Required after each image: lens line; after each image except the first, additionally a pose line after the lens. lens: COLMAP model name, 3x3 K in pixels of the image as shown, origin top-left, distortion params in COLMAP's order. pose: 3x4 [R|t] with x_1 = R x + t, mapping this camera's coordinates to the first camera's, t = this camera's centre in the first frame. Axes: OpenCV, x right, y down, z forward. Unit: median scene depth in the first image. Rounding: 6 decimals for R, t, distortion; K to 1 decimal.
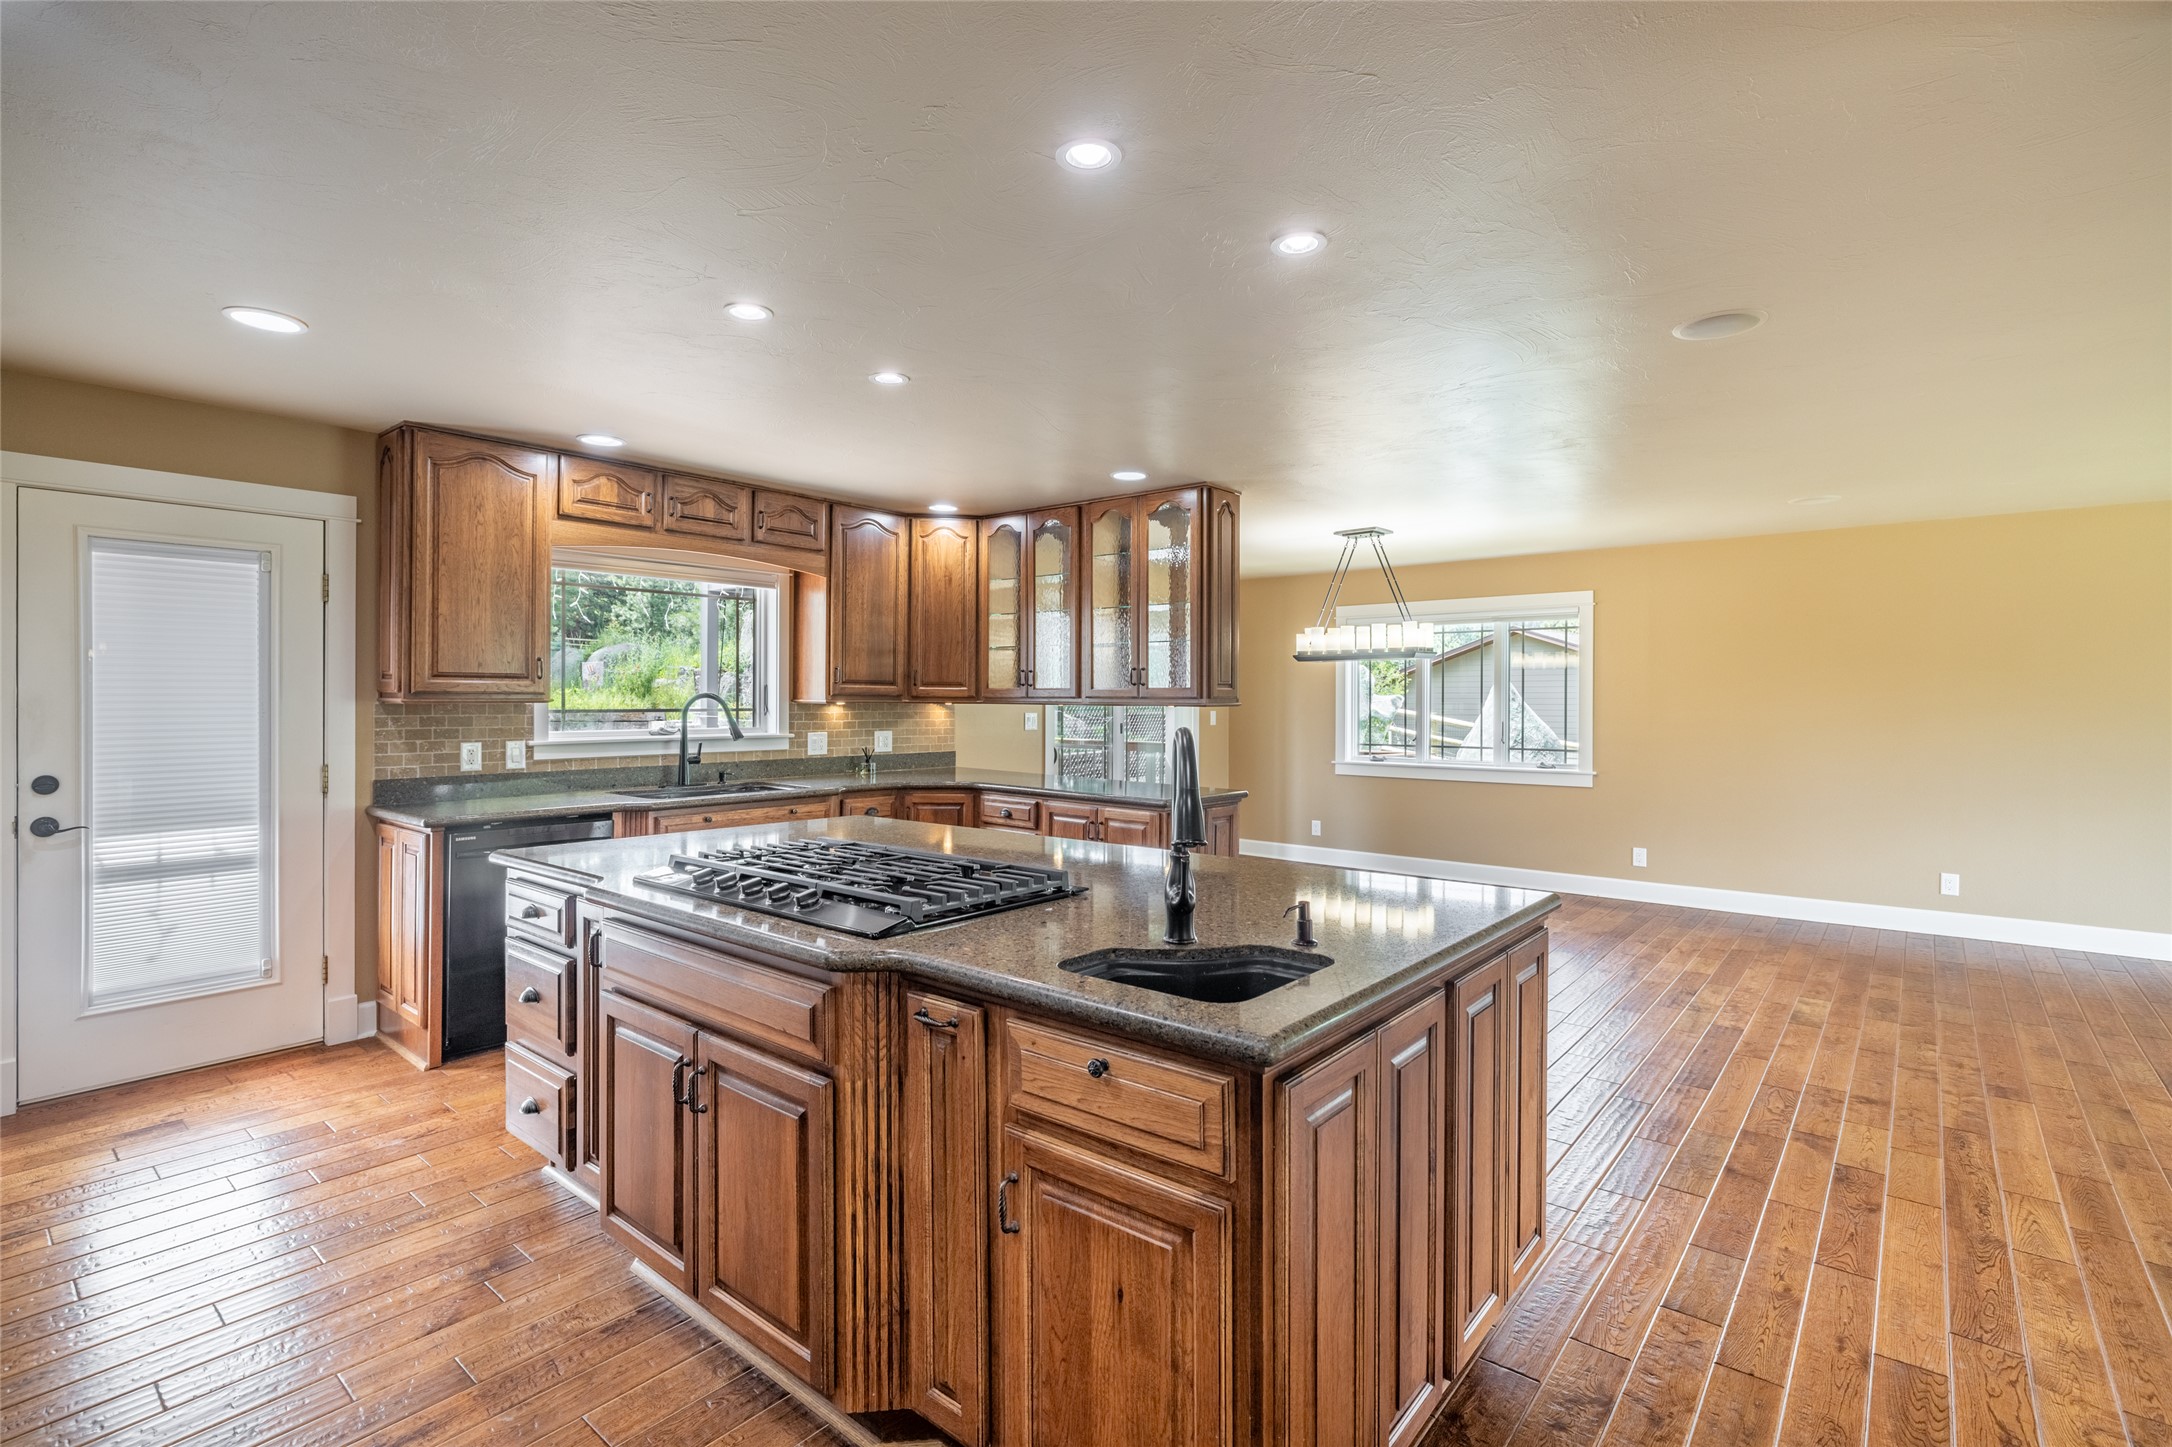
lens RADIAL K [[969.9, 0, 1077.1], [0, 969.9, 718.6], [0, 0, 1]] dist [-0.004738, -0.000333]
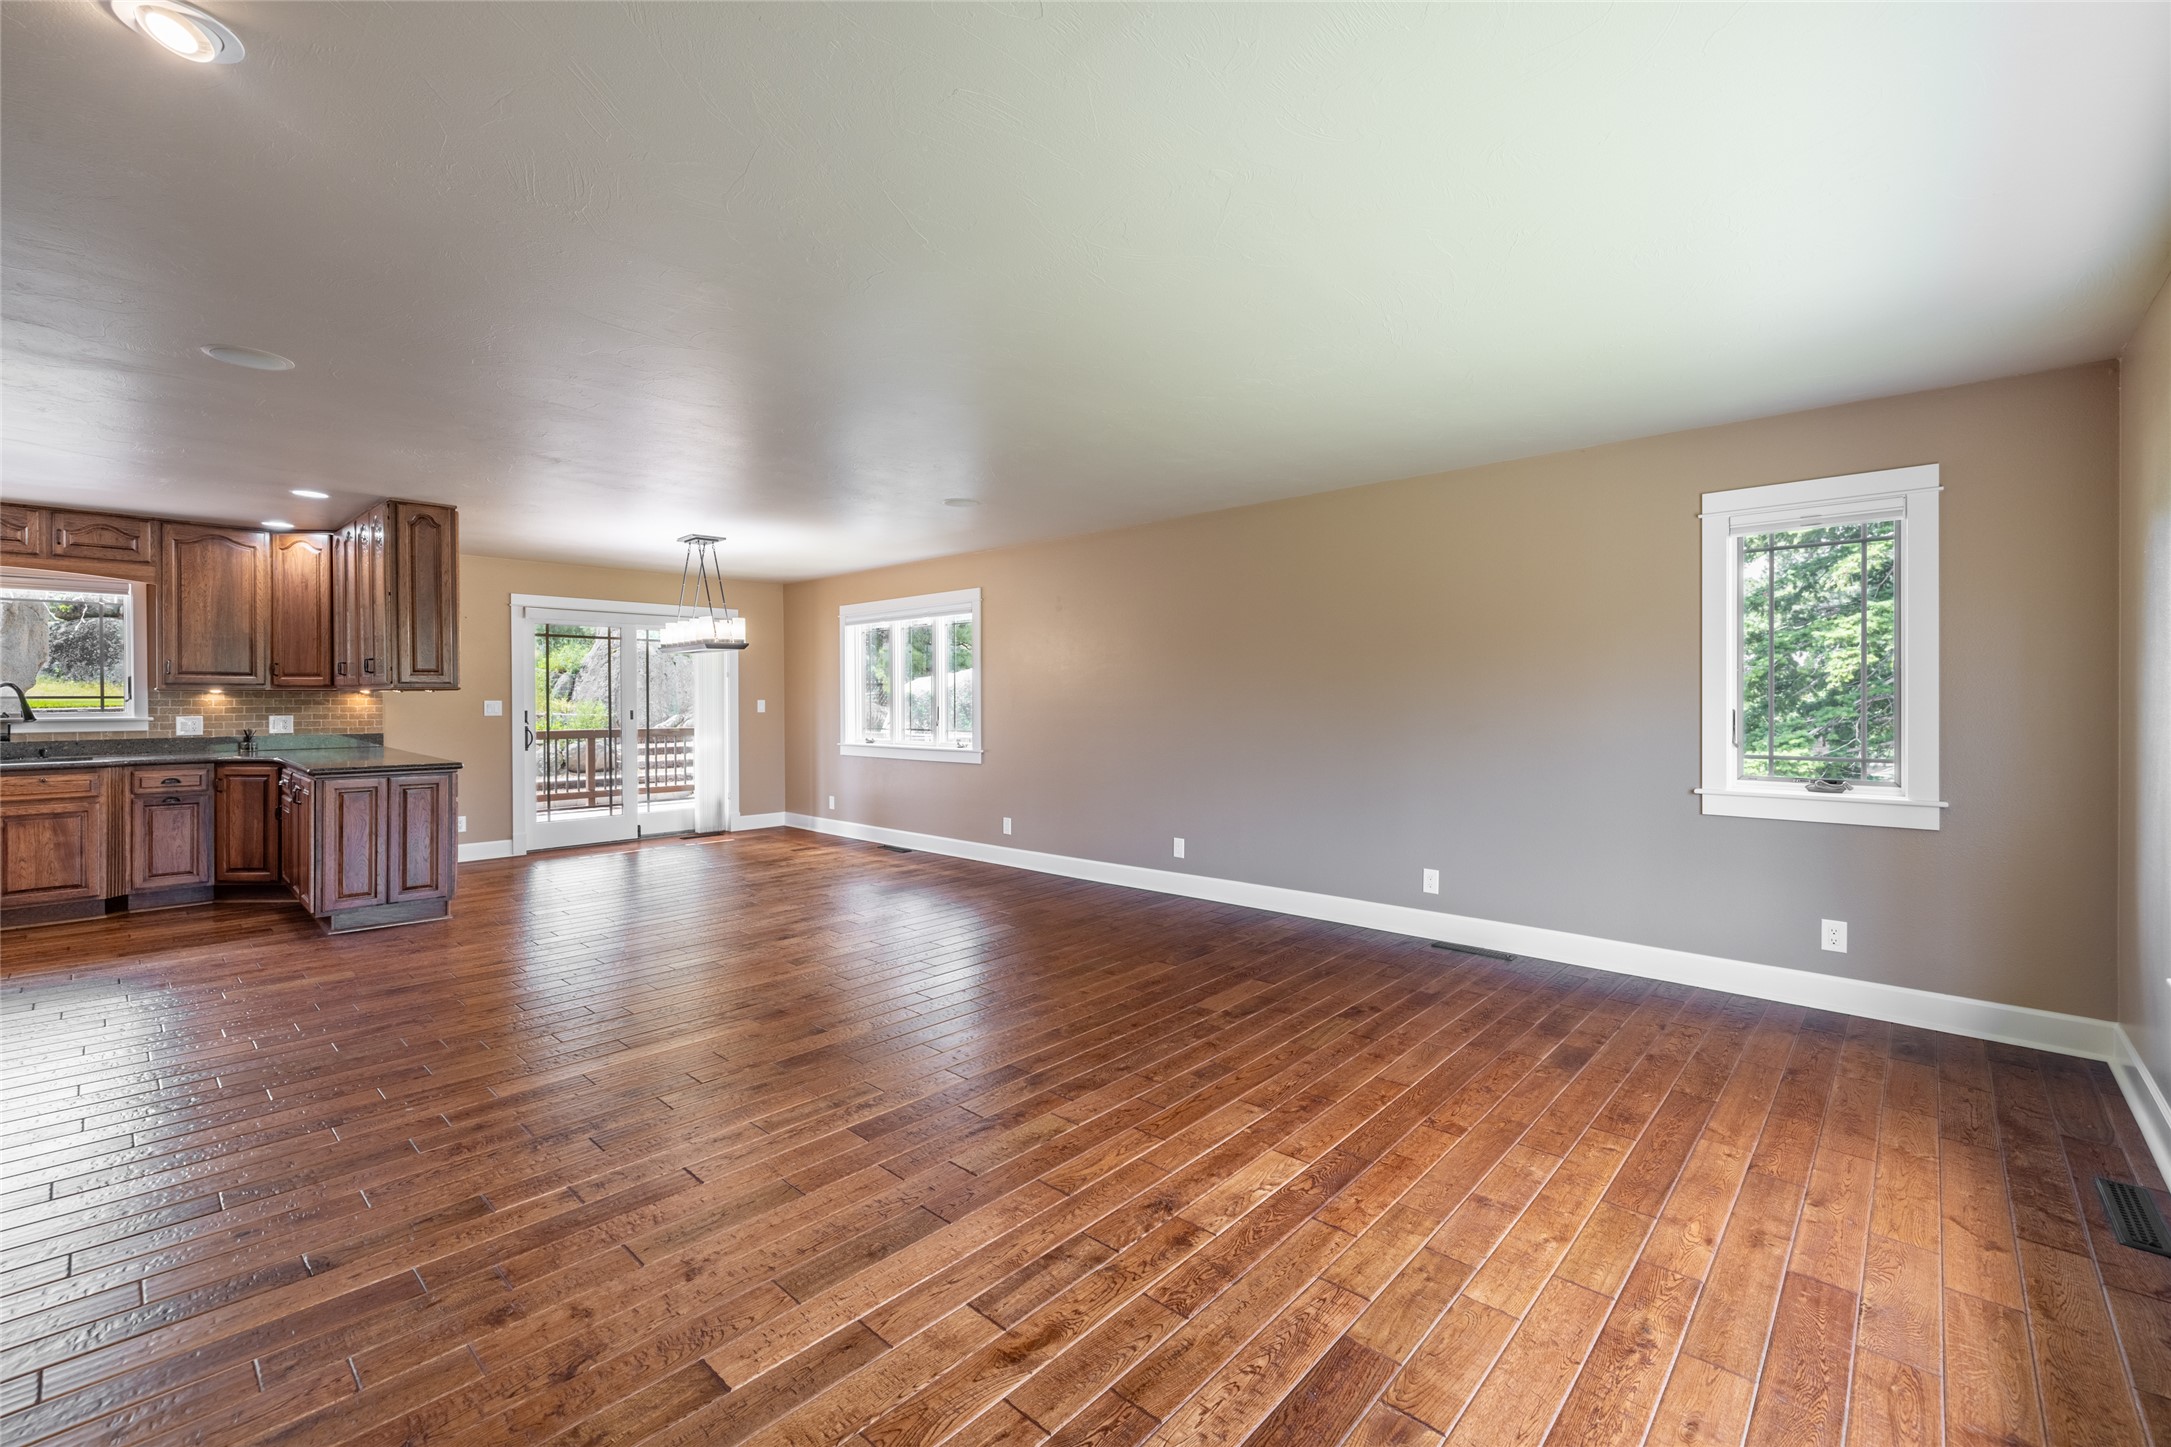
lens RADIAL K [[907.0, 0, 1085.7], [0, 907.0, 711.8], [0, 0, 1]] dist [0.002207, 0.000301]
pose [[0.998648, -0.006432, -0.051578, 1.091909], [0.006217, 0.999971, -0.004328, 0.025162], [0.051604, 0.004002, 0.998660, -0.057090]]
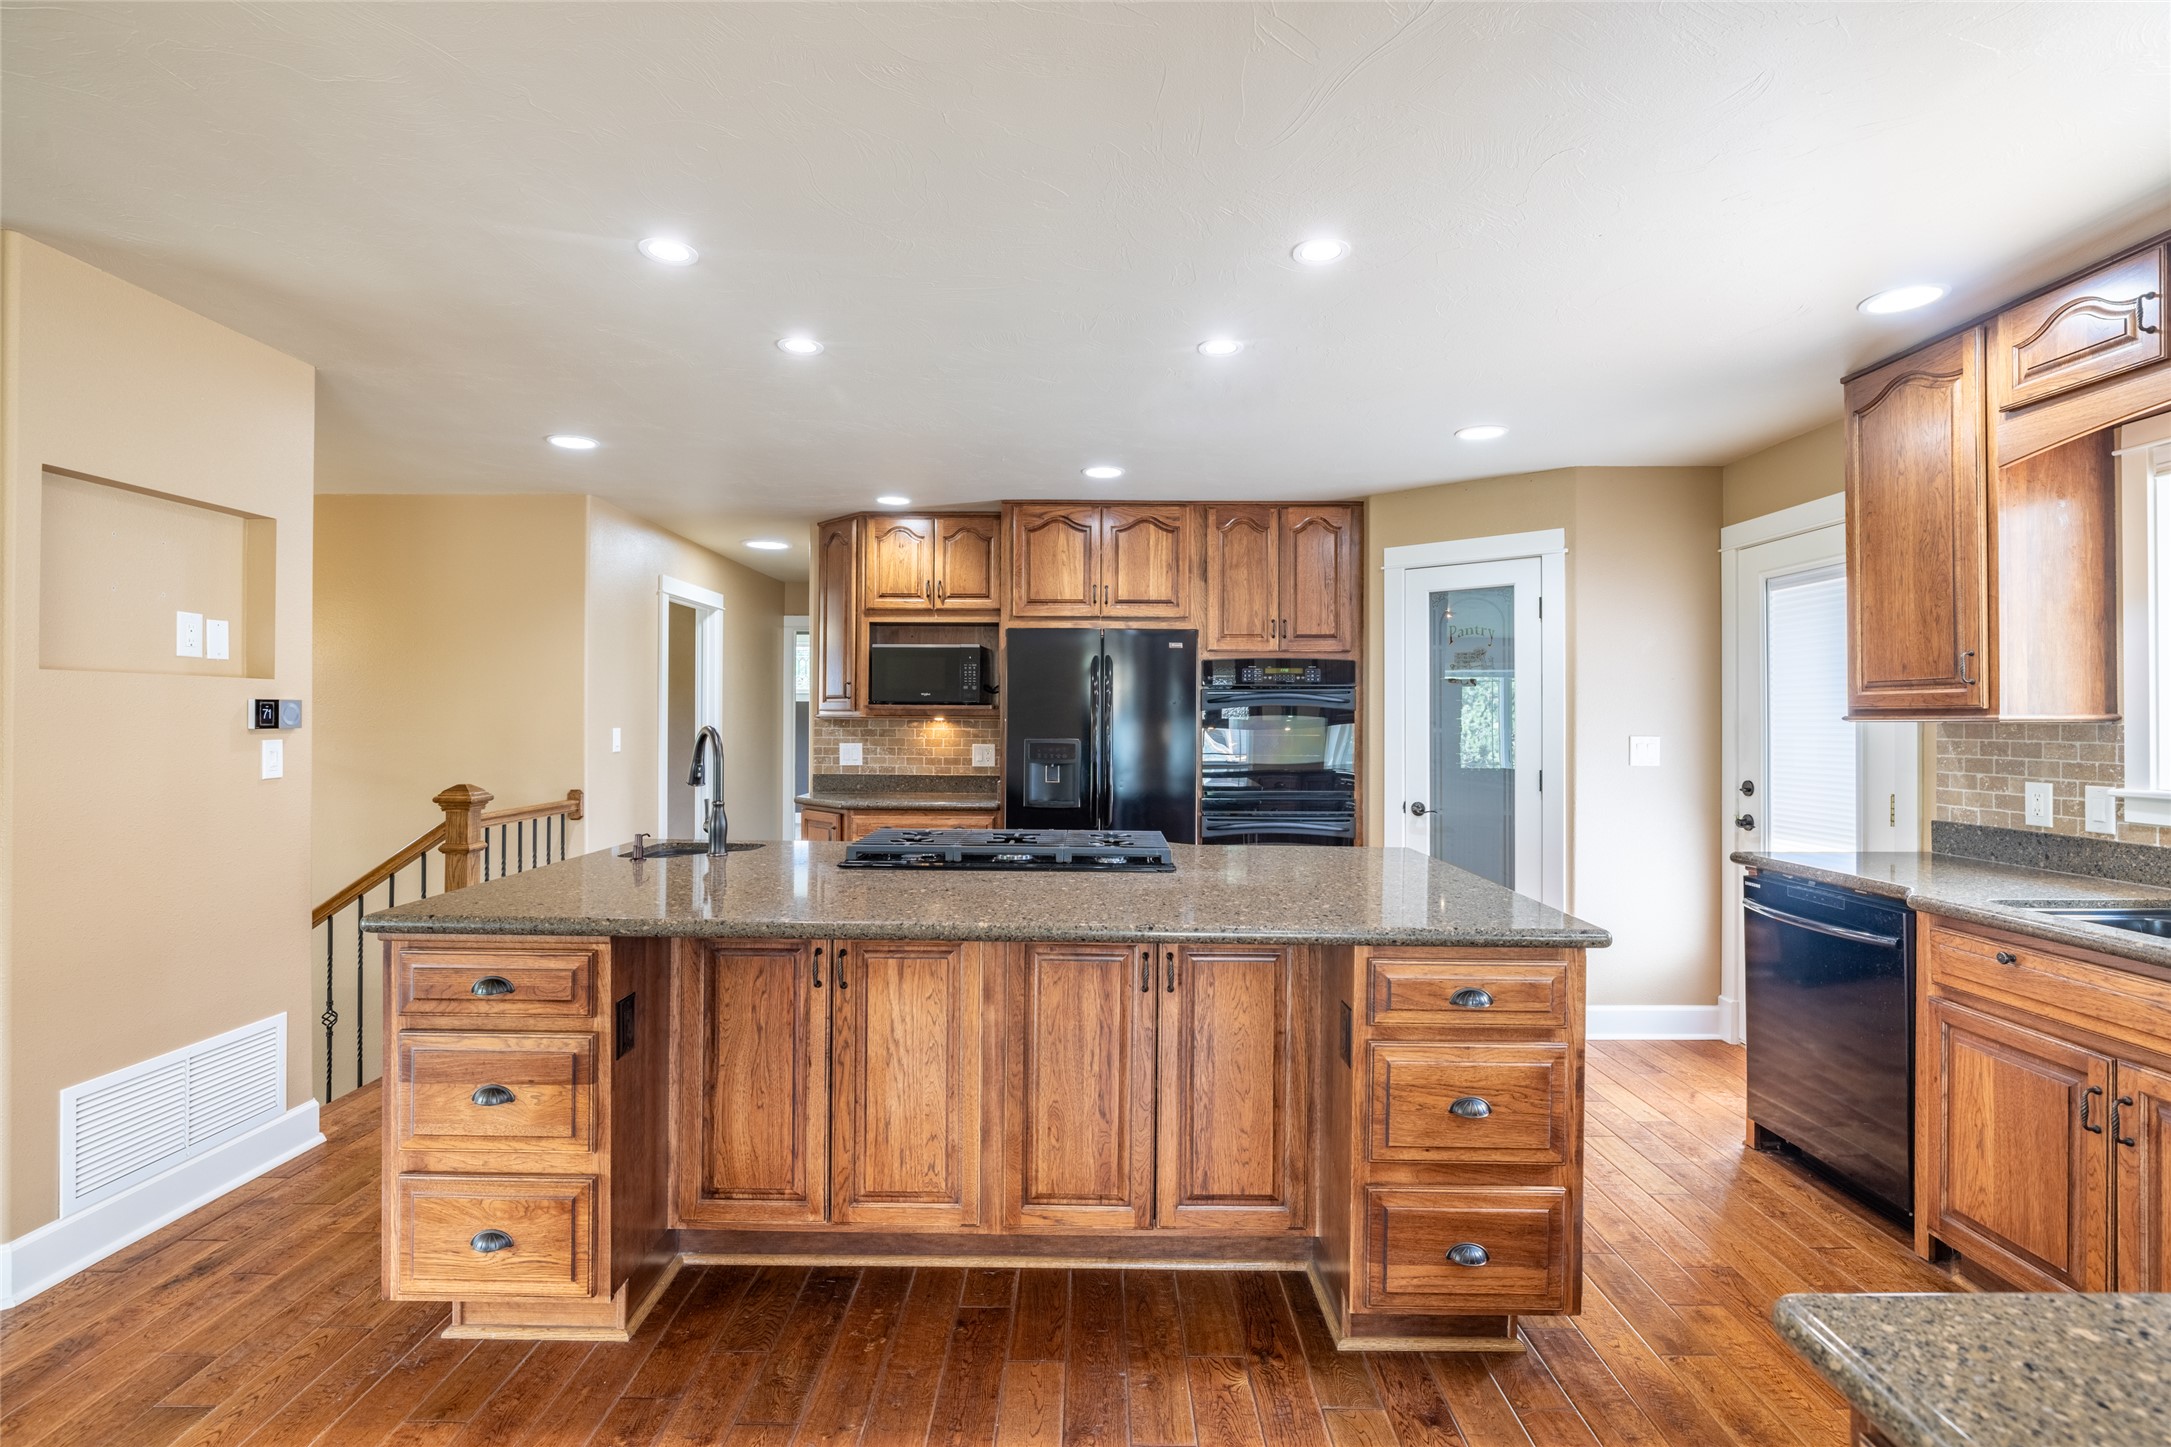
lens RADIAL K [[1006.7, 0, 1082.8], [0, 1006.7, 712.1], [0, 0, 1]] dist [-0.003743, 0.000423]
pose [[-0.777821, -0.011274, -0.628385, 0.291898], [-0.018208, 0.999824, 0.004601, -0.013861], [0.628223, 0.015020, -0.777889, 1.066649]]
